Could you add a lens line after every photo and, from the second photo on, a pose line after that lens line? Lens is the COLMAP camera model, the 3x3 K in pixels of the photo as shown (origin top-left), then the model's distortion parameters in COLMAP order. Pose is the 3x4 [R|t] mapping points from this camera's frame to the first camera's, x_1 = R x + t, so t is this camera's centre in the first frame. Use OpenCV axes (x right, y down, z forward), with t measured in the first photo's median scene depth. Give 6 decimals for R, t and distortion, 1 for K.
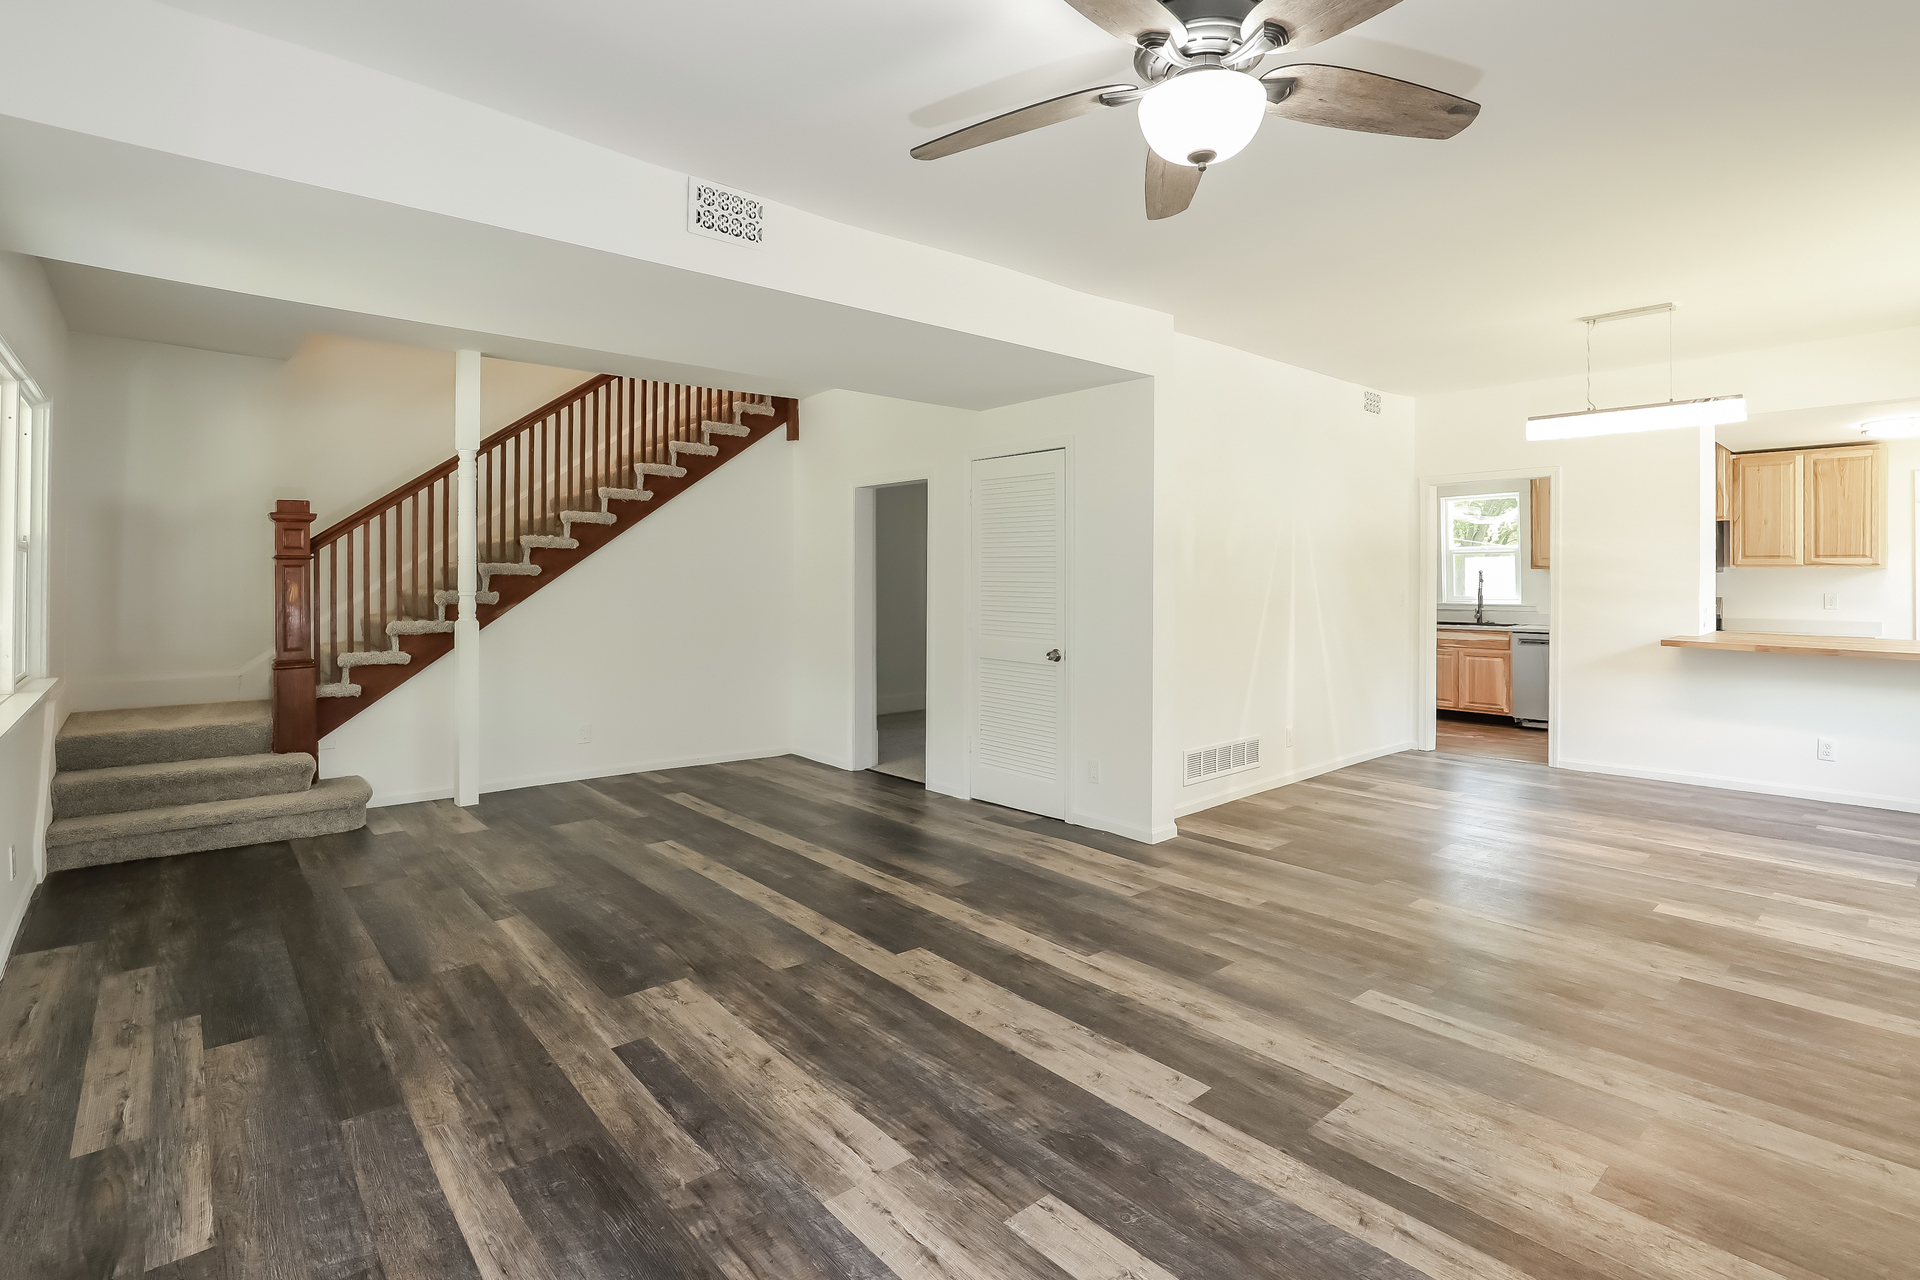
lens RADIAL K [[903.5, 0, 955.6], [0, 903.5, 596.5], [0, 0, 1]] dist [-0.003171, -0.000342]
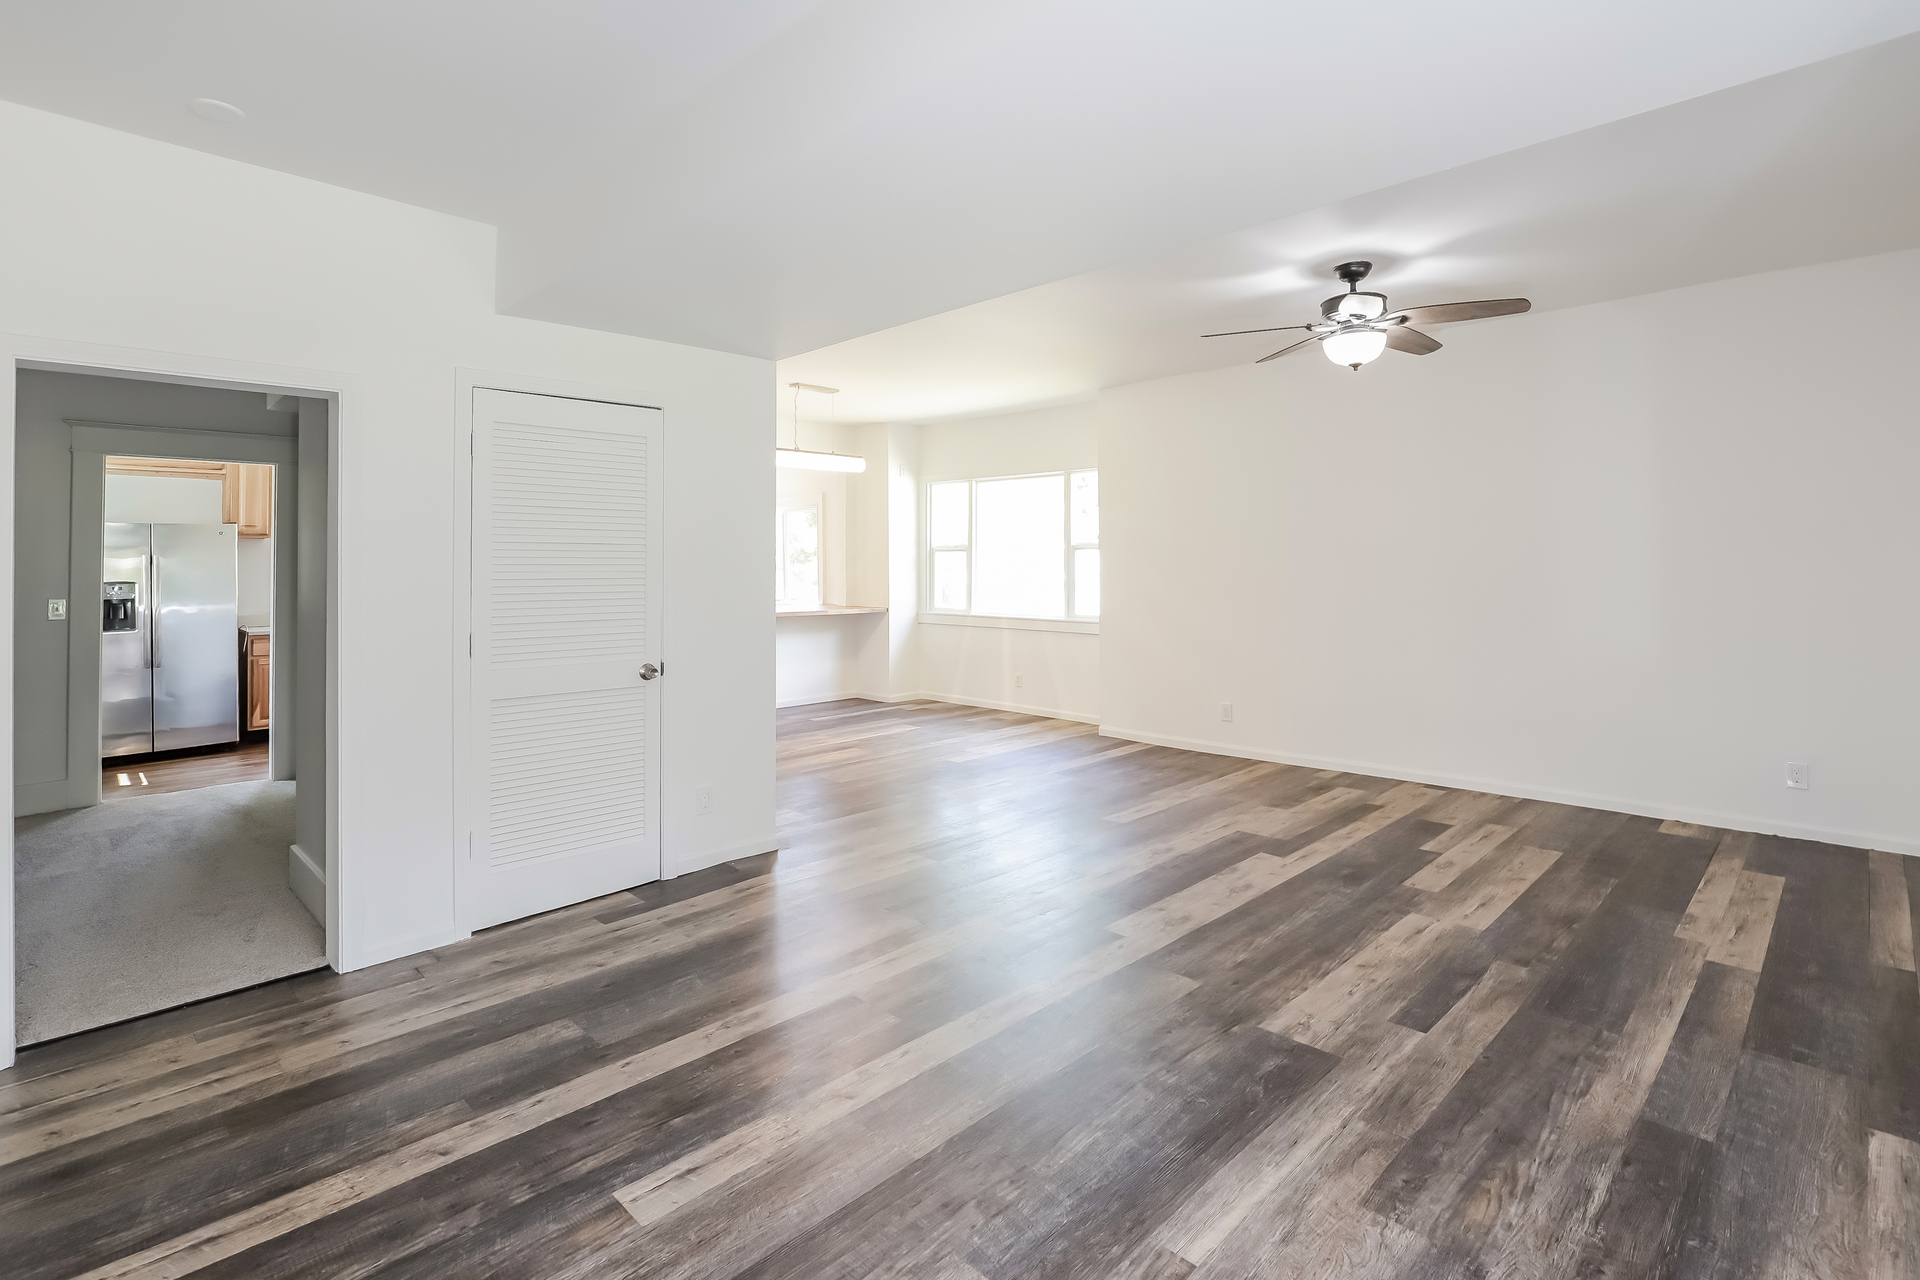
lens RADIAL K [[928.3, 0, 953.8], [0, 928.3, 560.3], [0, 0, 1]] dist [0.001078, 0.004929]
pose [[-0.076955, 0.010402, 0.996980, -1.418308], [0.022019, 0.999719, -0.008731, -0.024513], [-0.996791, 0.021280, -0.077162, 1.642550]]
